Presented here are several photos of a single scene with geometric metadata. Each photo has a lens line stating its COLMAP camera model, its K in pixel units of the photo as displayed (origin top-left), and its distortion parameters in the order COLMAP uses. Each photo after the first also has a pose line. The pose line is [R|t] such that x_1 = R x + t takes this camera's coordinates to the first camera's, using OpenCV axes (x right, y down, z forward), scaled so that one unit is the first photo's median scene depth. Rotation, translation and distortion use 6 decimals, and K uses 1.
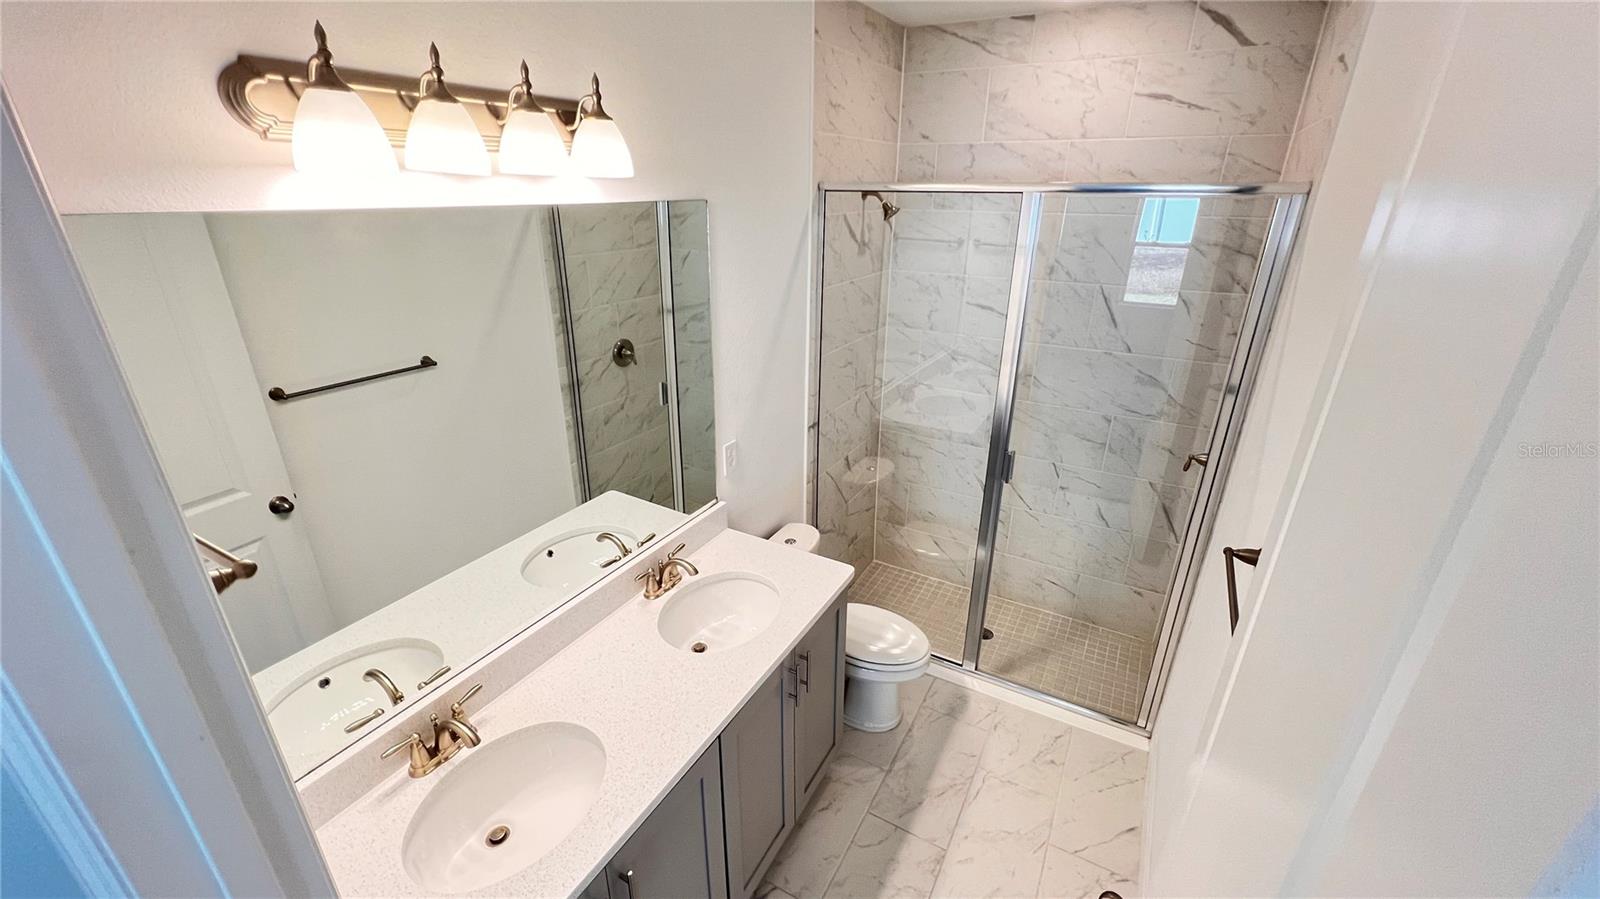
lens RADIAL K [[638.3, 0, 799.3], [0, 638.3, 446.5], [0, 0, 1]] dist [0.002259, -0.000418]
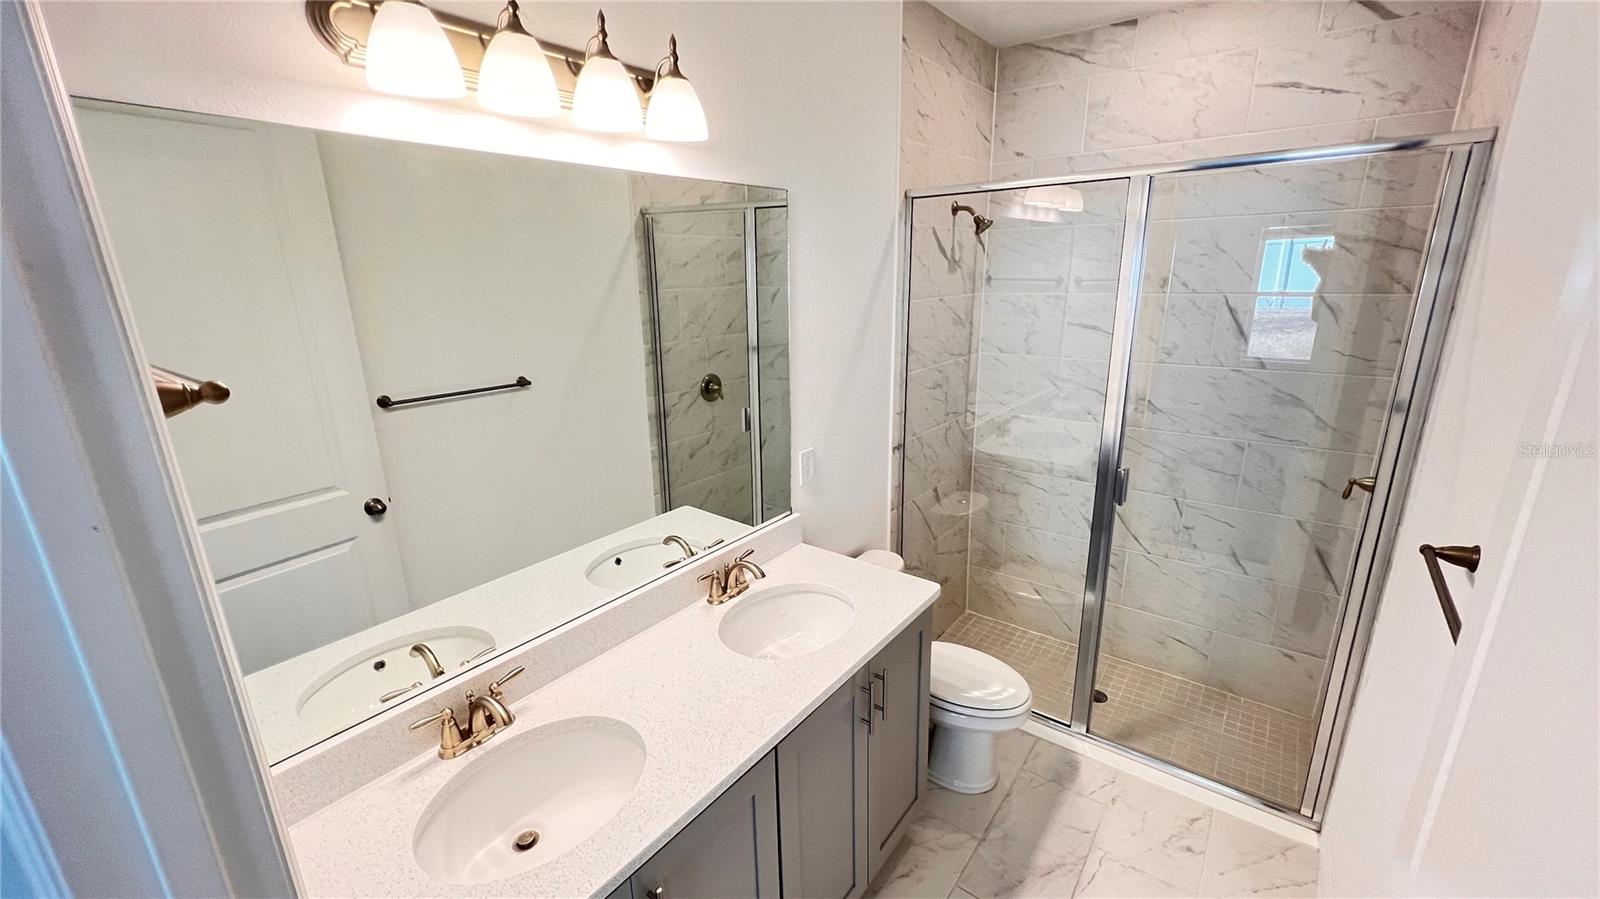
lens RADIAL K [[638.3, 0, 799.6], [0, 638.3, 445.7], [0, 0, 1]] dist [0.002259, -0.000418]
pose [[0.989493, 0.012484, -0.144041, 0.015568], [-0.029148, 0.993033, -0.114172, 0.090180], [0.141612, 0.117171, 0.982963, 0.067572]]
